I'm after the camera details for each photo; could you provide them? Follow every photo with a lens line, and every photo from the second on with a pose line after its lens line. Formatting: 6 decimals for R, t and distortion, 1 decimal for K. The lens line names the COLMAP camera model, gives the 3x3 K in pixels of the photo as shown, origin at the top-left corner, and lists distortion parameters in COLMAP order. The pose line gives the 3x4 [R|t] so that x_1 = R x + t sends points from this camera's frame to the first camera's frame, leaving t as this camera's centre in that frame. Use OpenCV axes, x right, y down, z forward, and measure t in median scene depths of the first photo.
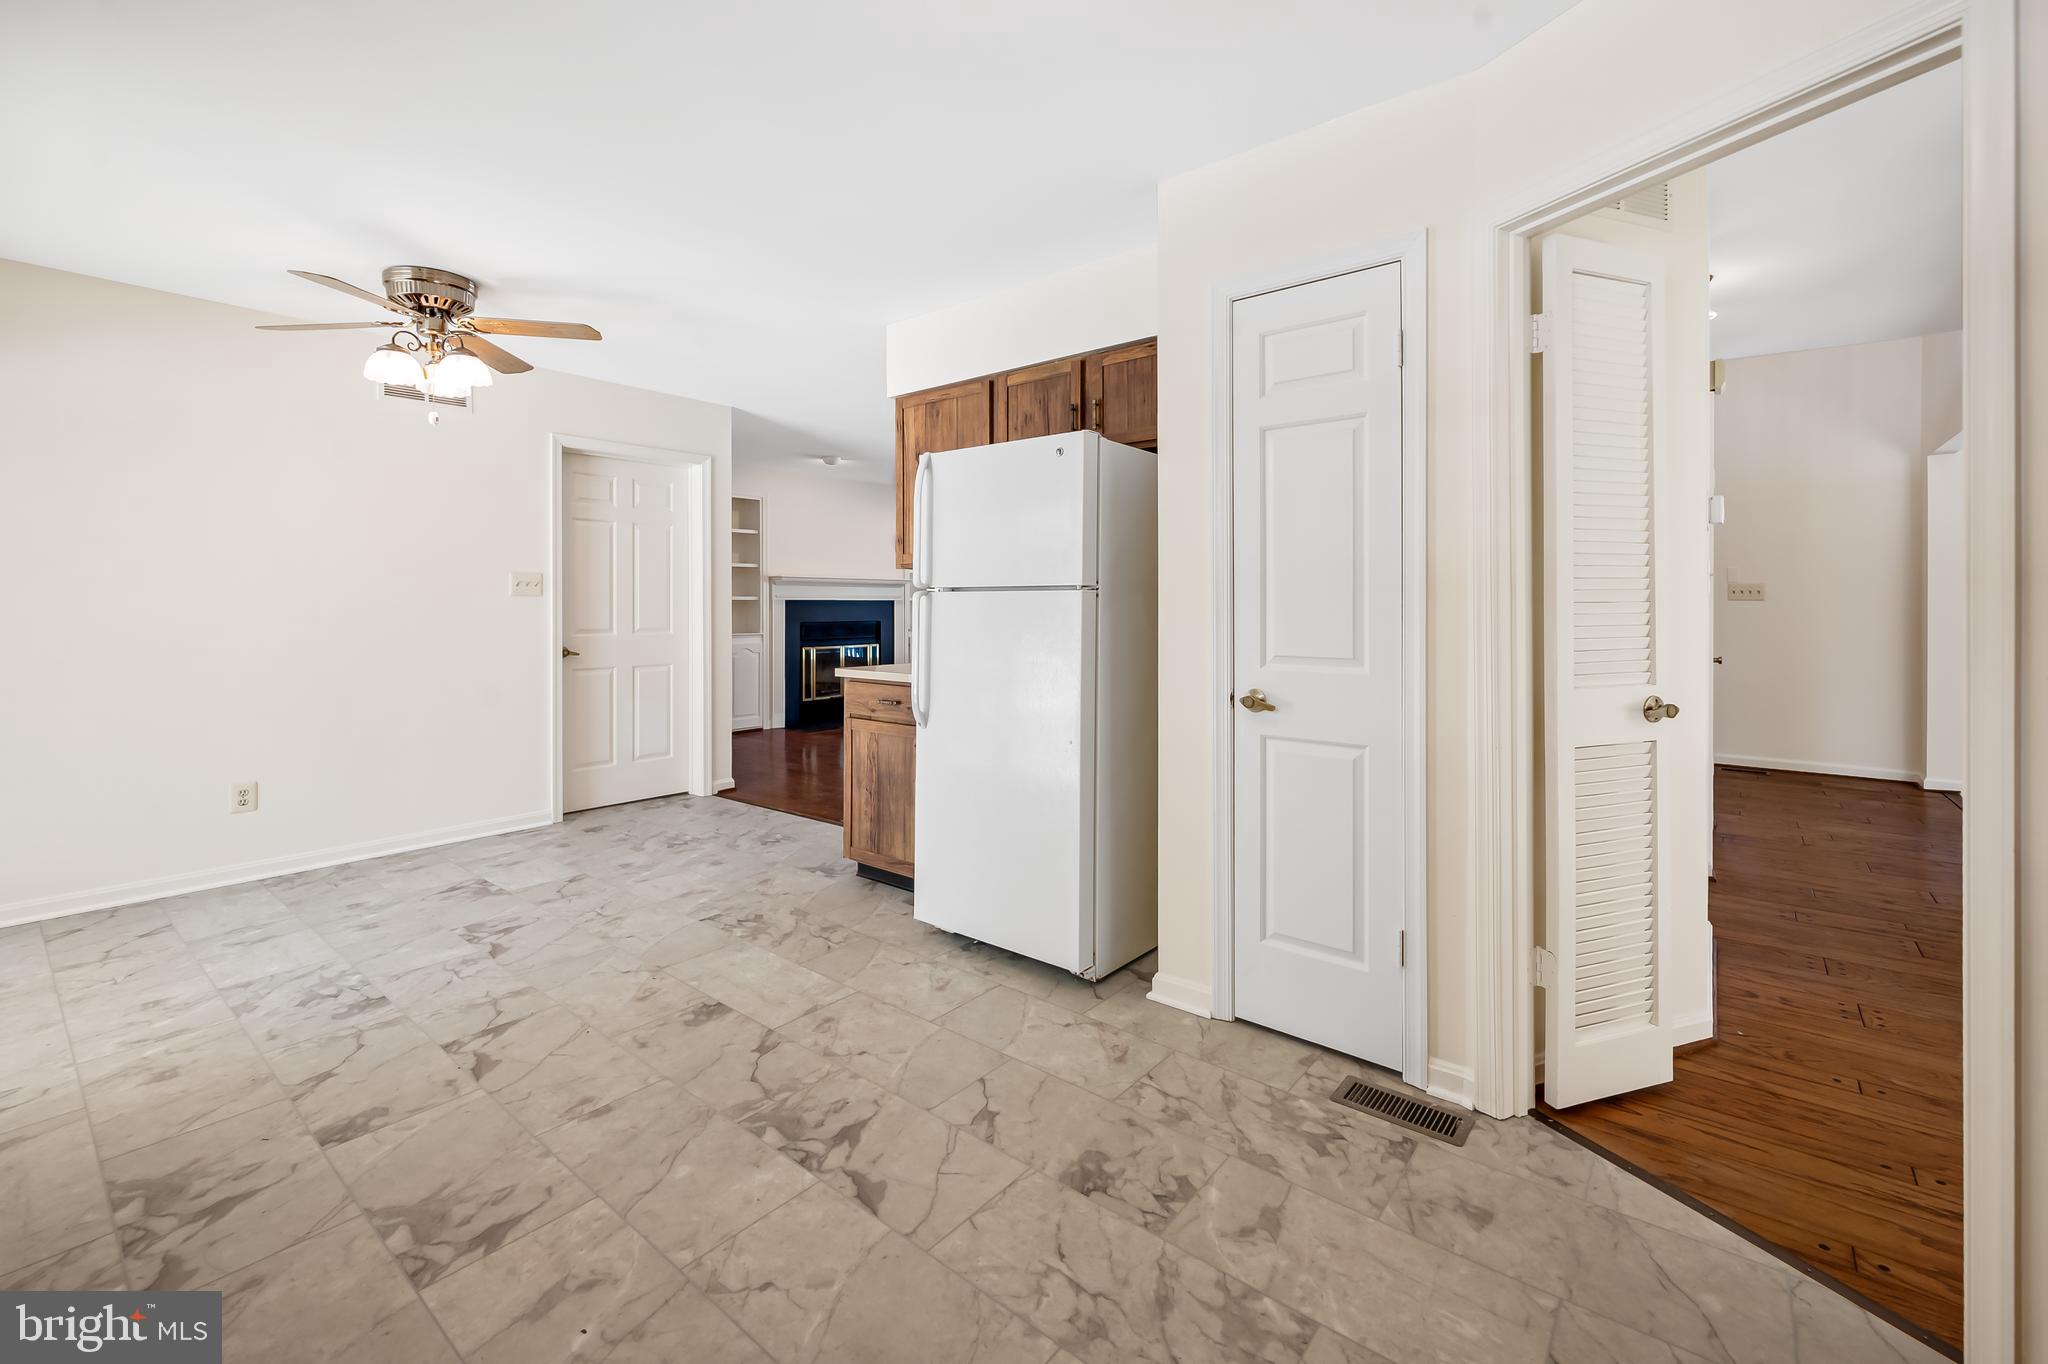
lens RADIAL K [[860.5, 0, 1023.4], [0, 860.5, 602.2], [0, 0, 1]] dist [-0.000431, -0.000184]
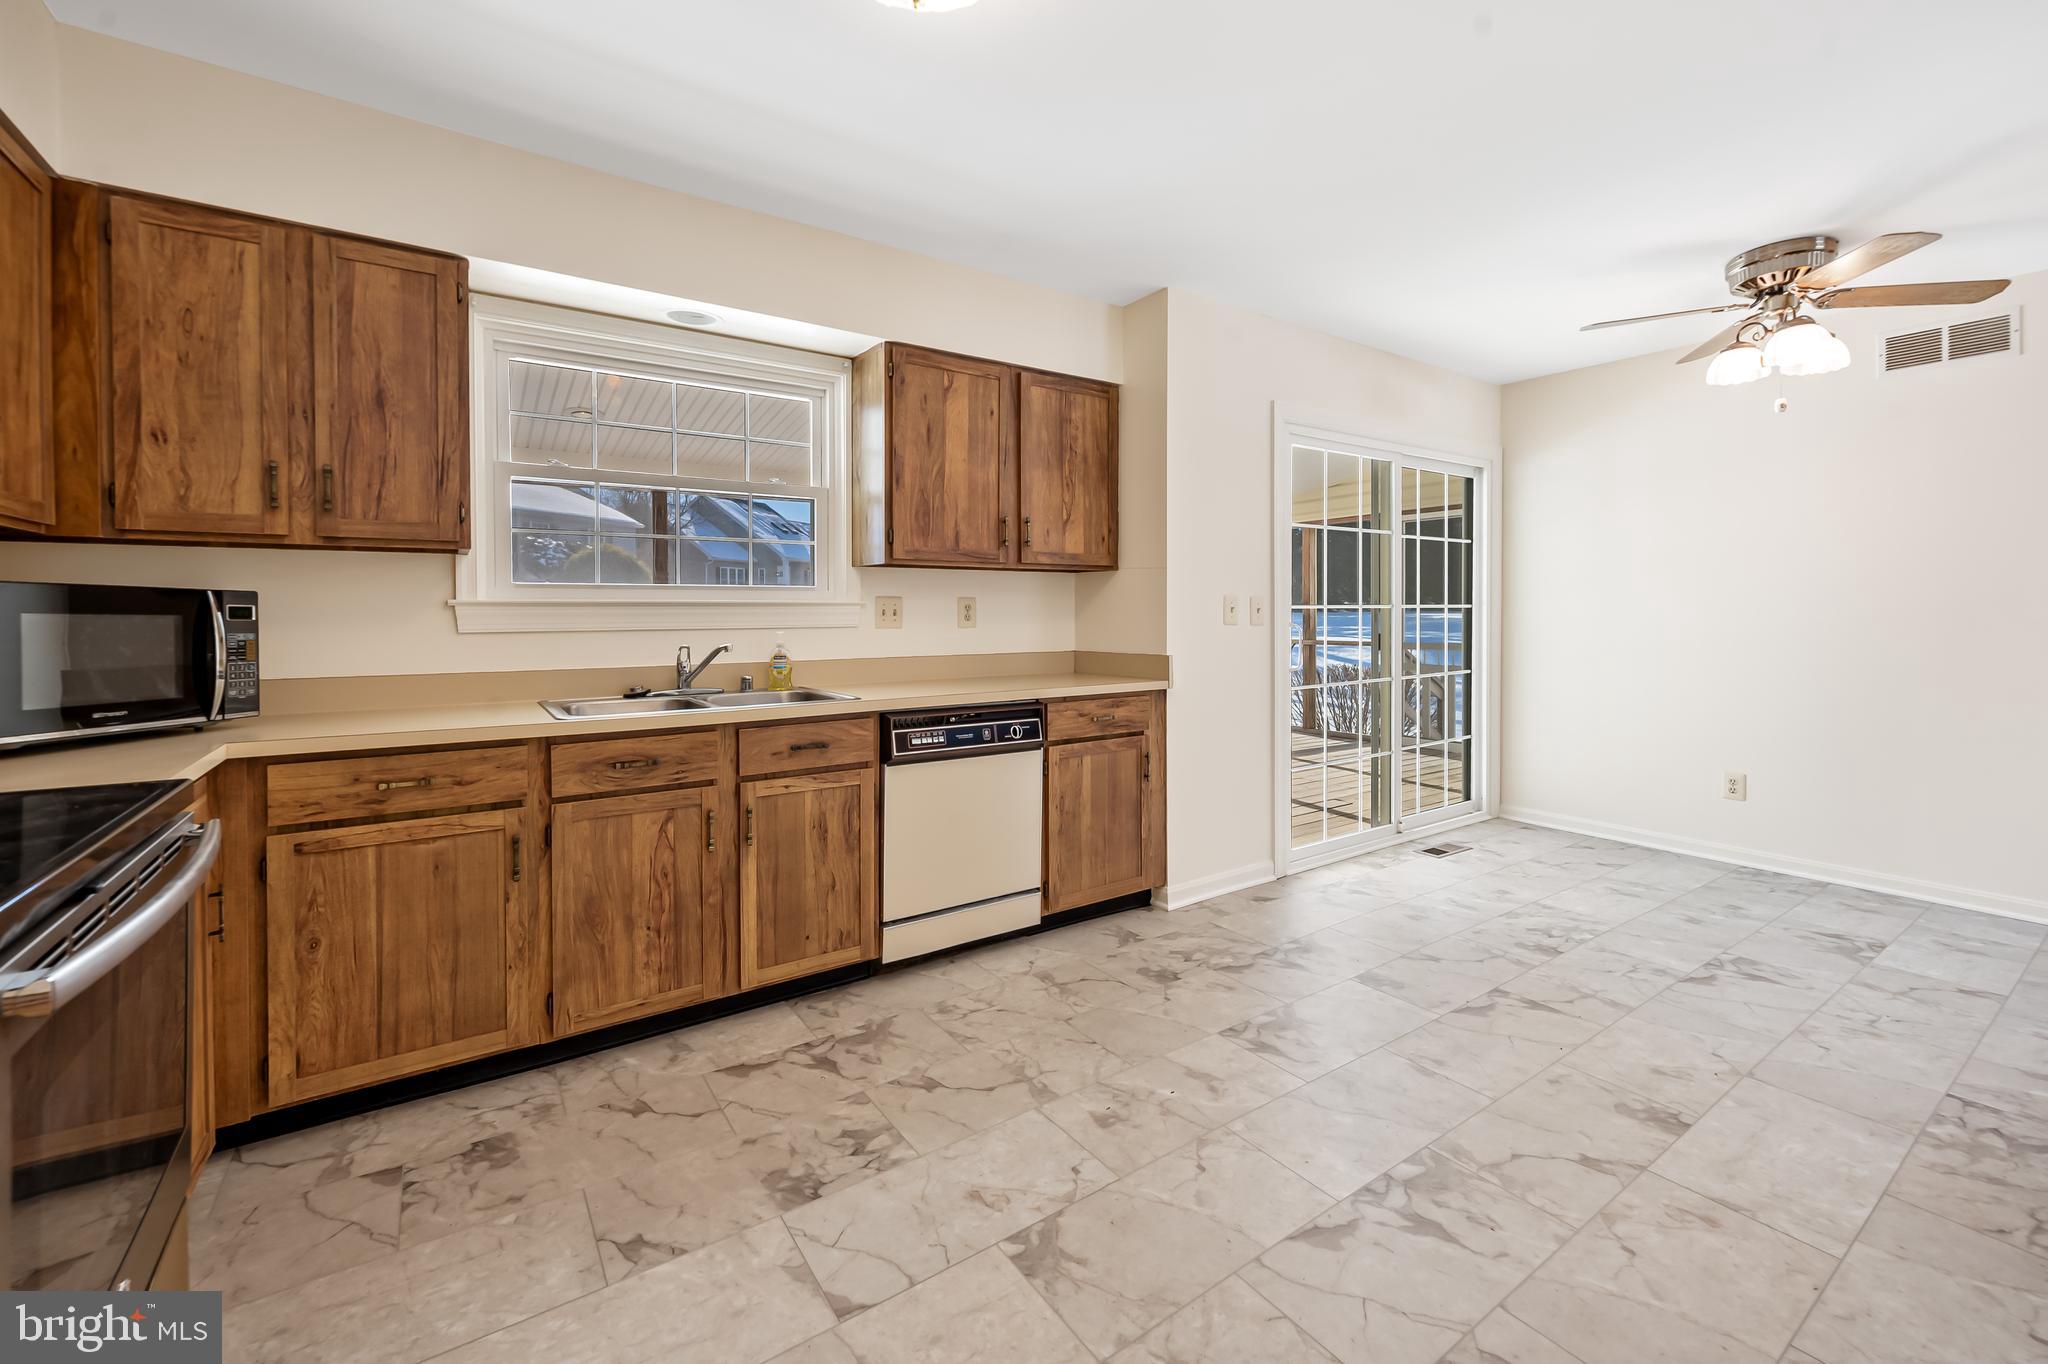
lens RADIAL K [[860.5, 0, 1042.2], [0, 860.5, 617.7], [0, 0, 1]] dist [-0.000431, -0.000184]
pose [[-0.273169, 0.008253, -0.961931, 0.558082], [0.002645, 0.999966, 0.007828, 0.004633], [0.961963, -0.000406, -0.273181, 0.673650]]
